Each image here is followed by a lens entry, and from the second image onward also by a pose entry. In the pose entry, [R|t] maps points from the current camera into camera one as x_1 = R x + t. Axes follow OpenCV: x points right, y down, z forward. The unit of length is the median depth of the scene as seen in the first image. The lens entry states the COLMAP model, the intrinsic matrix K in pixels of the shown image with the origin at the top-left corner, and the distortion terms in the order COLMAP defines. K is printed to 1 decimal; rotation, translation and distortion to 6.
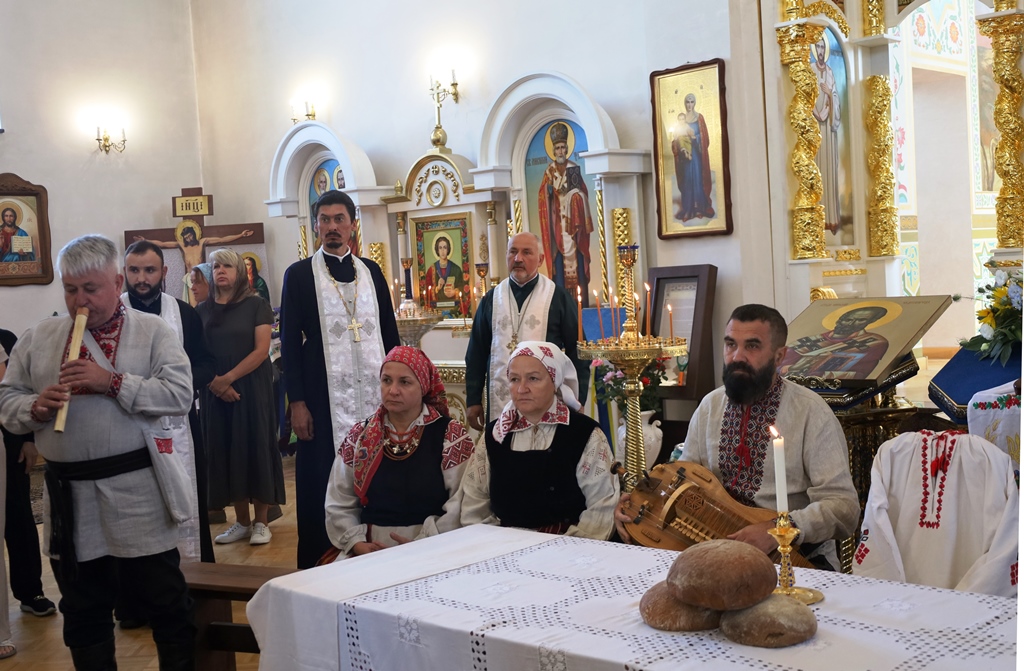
lens RADIAL K [[1228.6, 0, 493.5], [0, 1228.6, 332.6], [0, 0, 1]] dist [-0.006117, 0.020920]
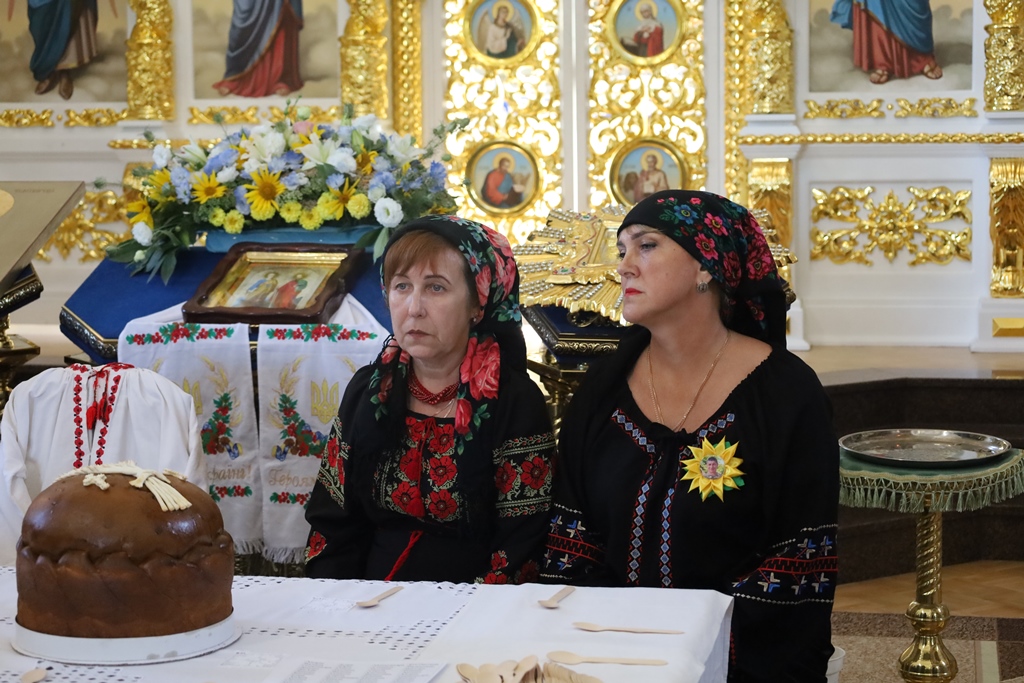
lens RADIAL K [[2153.7, 0, 510.3], [0, 2153.7, 341.6], [0, 0, 1]] dist [-0.027961, 0.327423]
pose [[0.834480, -0.004136, 0.551023, -0.047348], [-0.015462, 0.999402, 0.030918, 0.010047], [-0.550821, -0.034320, 0.833917, -0.062369]]
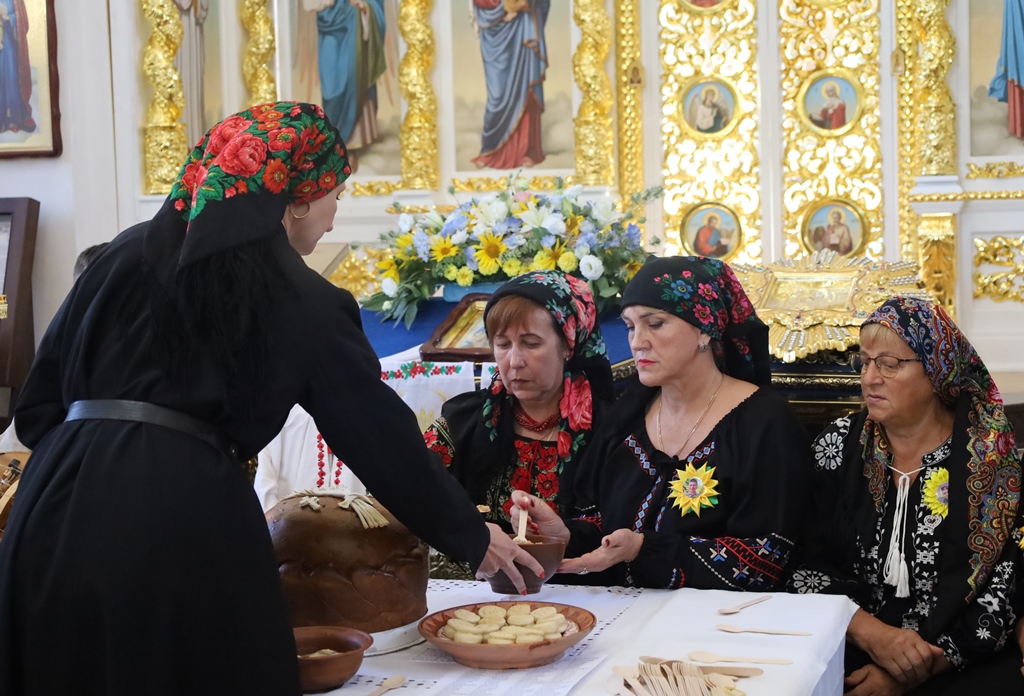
lens RADIAL K [[1776.5, 0, 554.0], [0, 1776.5, 319.6], [0, 0, 1]] dist [0.001766, 0.087430]
pose [[0.889312, 0.001753, 0.457298, -0.024951], [-0.005592, 0.999960, 0.007042, 0.006327], [-0.457267, -0.008820, 0.889285, -0.060958]]
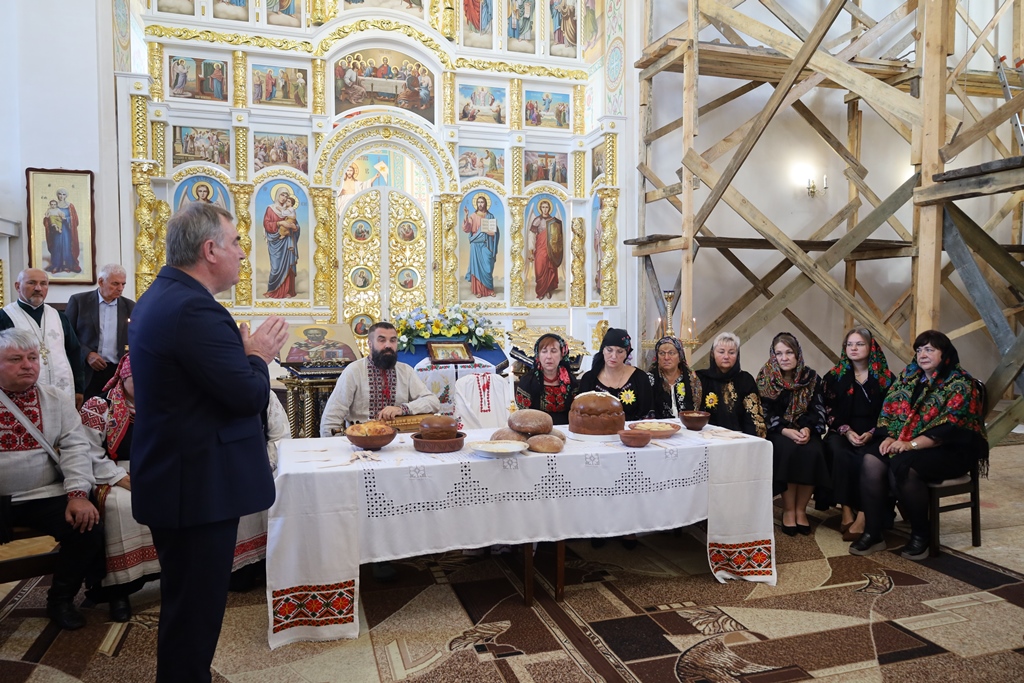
lens RADIAL K [[704.8, 0, 519.0], [0, 704.8, 343.6], [0, 0, 1]] dist [-0.005824, 0.001018]
pose [[0.458878, 0.018602, 0.888305, -0.342269], [0.011793, 0.999565, -0.027023, 0.024042], [-0.888421, 0.022876, 0.458459, 0.115326]]
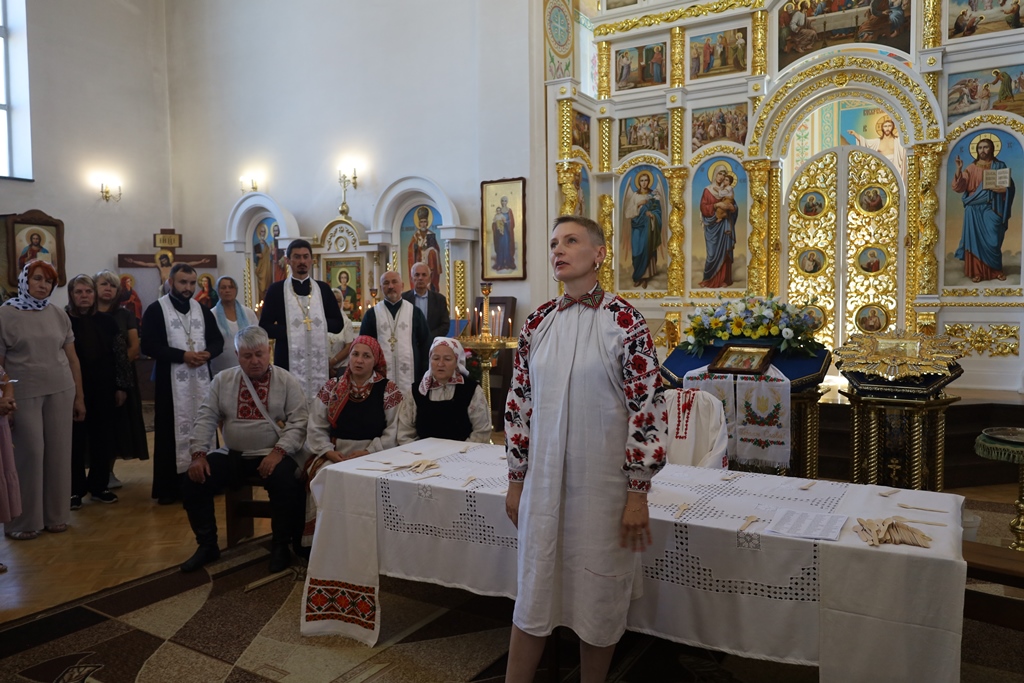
lens RADIAL K [[763.2, 0, 514.8], [0, 763.2, 343.0], [0, 0, 1]] dist [-0.008839, -0.000926]
pose [[0.969506, 0.037630, 0.242162, -0.075172], [-0.039393, 0.999221, 0.002438, 0.006565], [-0.241881, -0.011903, 0.970233, -0.036064]]
